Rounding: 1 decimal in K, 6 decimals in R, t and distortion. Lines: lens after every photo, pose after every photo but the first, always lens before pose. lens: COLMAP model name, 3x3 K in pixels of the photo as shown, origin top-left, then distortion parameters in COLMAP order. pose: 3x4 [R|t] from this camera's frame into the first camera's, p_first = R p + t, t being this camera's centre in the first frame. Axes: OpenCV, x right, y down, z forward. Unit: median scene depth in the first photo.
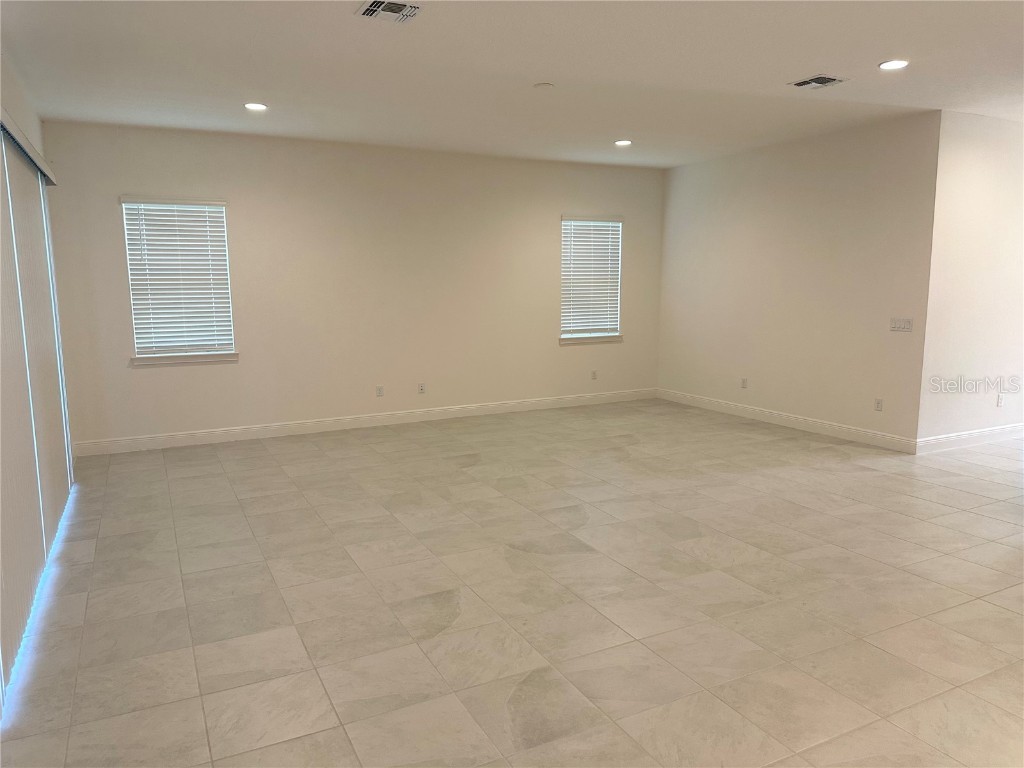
lens RADIAL K [[716.3, 0, 502.4], [0, 716.3, 388.5], [0, 0, 1]] dist [0.053364, -0.074144]
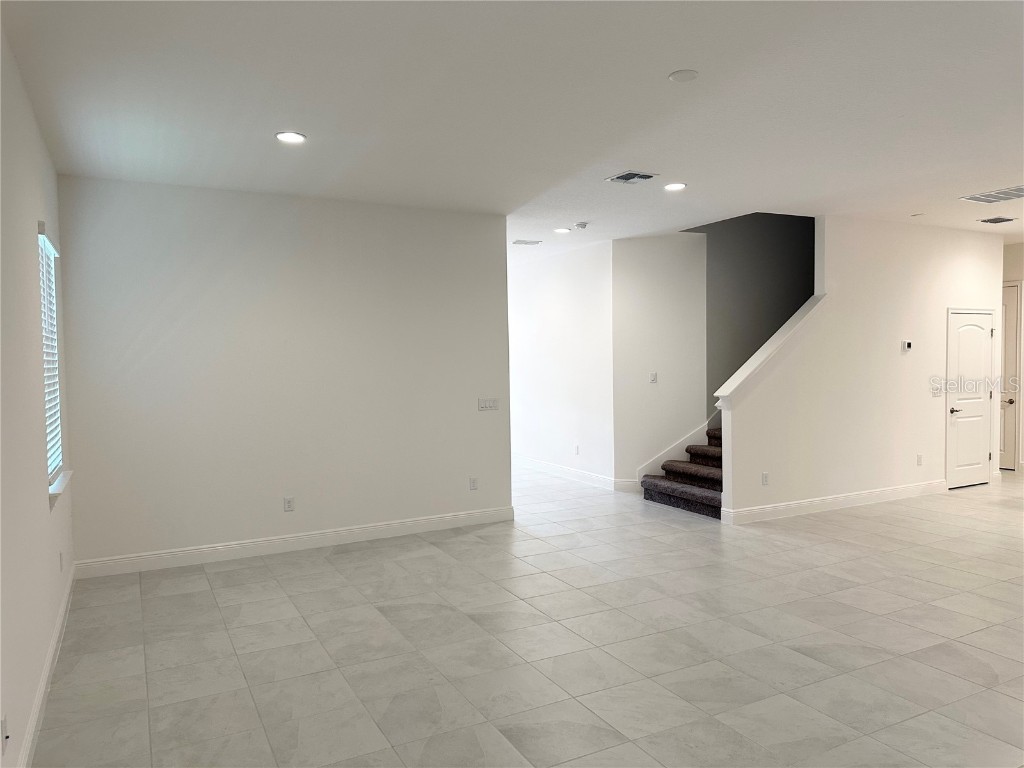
lens RADIAL K [[716.3, 0, 511.8], [0, 716.3, 363.0], [0, 0, 1]] dist [0.053364, -0.074144]
pose [[-0.020760, -0.000296, 0.999784, -0.670689], [0.163567, 0.986525, 0.003689, -0.191878], [-0.986314, 0.163608, -0.020432, 1.282892]]
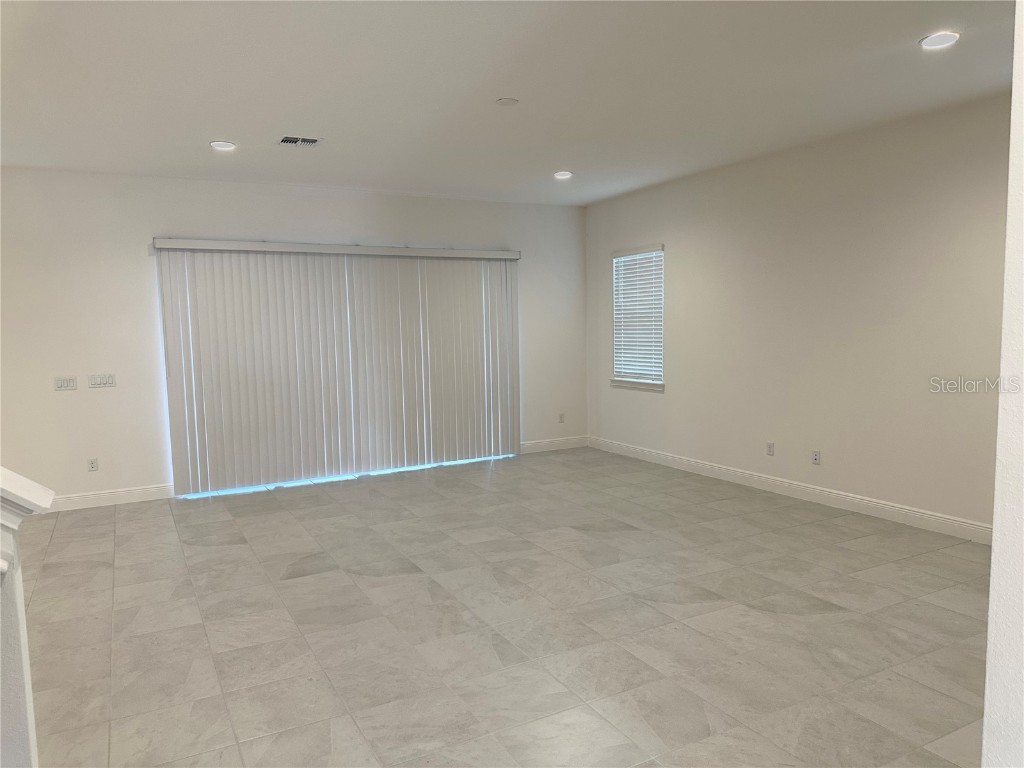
lens RADIAL K [[716.3, 0, 516.2], [0, 716.3, 376.0], [0, 0, 1]] dist [0.053364, -0.074144]
pose [[0.035347, 0.083037, -0.995919, 1.015795], [-0.124204, 0.989181, 0.078067, -0.171830], [0.991627, 0.120938, 0.045278, 1.066172]]
